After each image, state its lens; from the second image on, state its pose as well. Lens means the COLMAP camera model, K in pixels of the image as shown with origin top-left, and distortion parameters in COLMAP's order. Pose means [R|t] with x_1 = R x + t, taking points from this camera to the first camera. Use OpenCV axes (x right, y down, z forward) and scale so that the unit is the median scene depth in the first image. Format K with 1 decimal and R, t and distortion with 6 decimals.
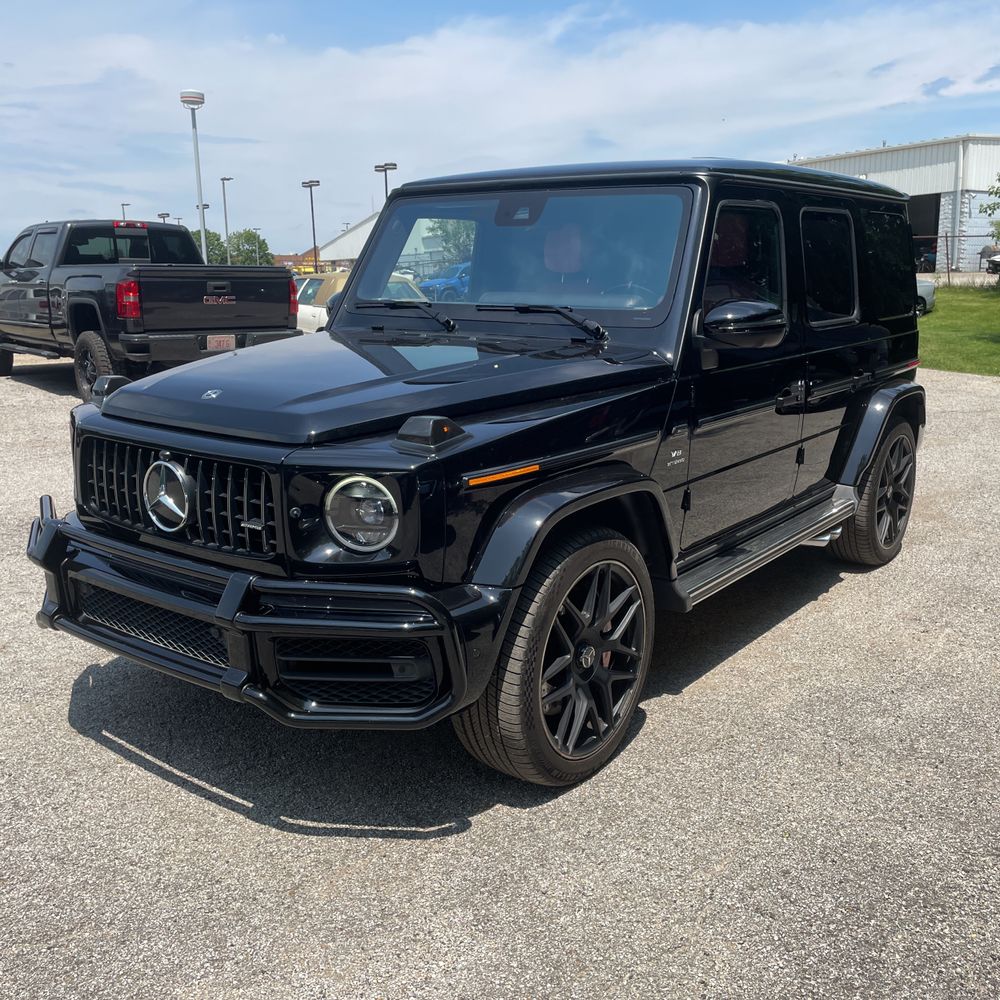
lens RADIAL K [[1004.3, 0, 500.0], [0, 1004.3, 500.0], [0, 0, 1]] dist [0.107622, -0.165043]
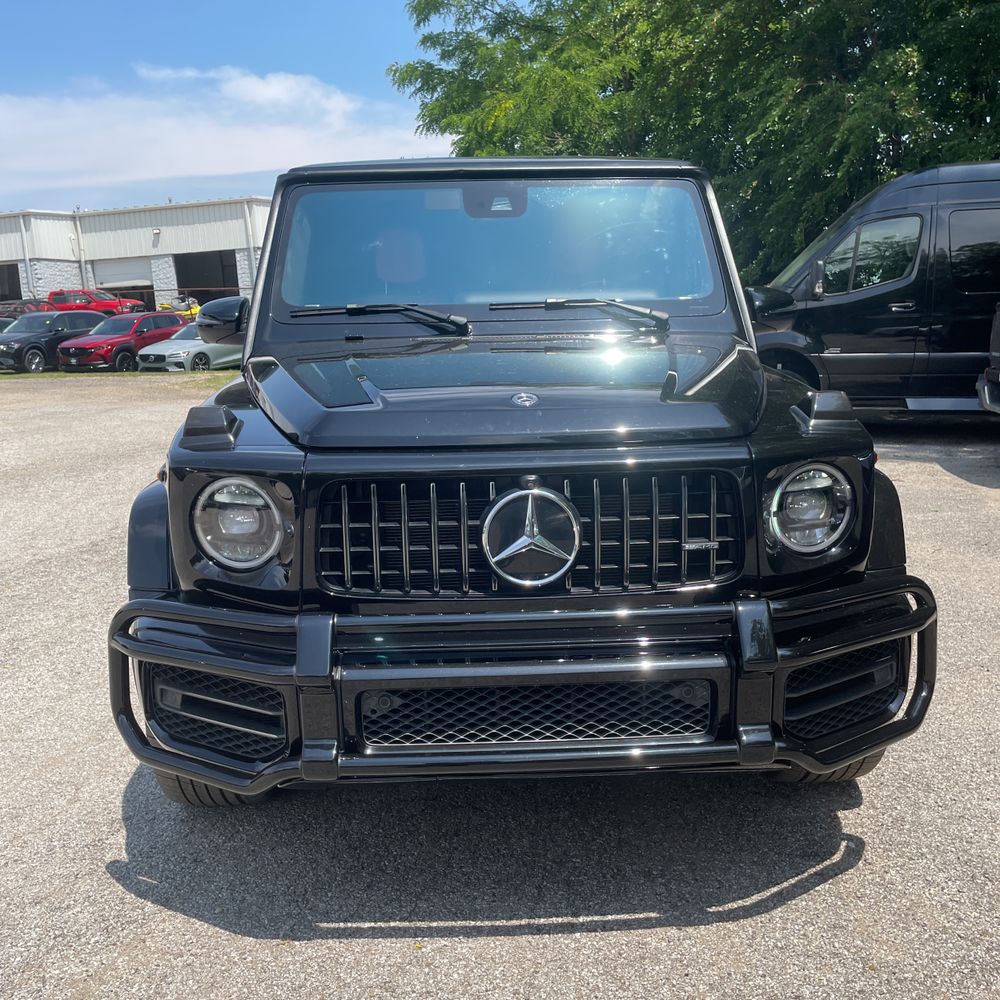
lens RADIAL K [[1004.3, 0, 500.0], [0, 1004.3, 500.0], [0, 0, 1]] dist [0.107622, -0.165043]
pose [[0.769835, -0.133905, 0.624038, -0.739098], [0.167075, 0.985929, 0.005449, -0.035583], [-0.615987, 0.100066, 0.781375, 0.408612]]
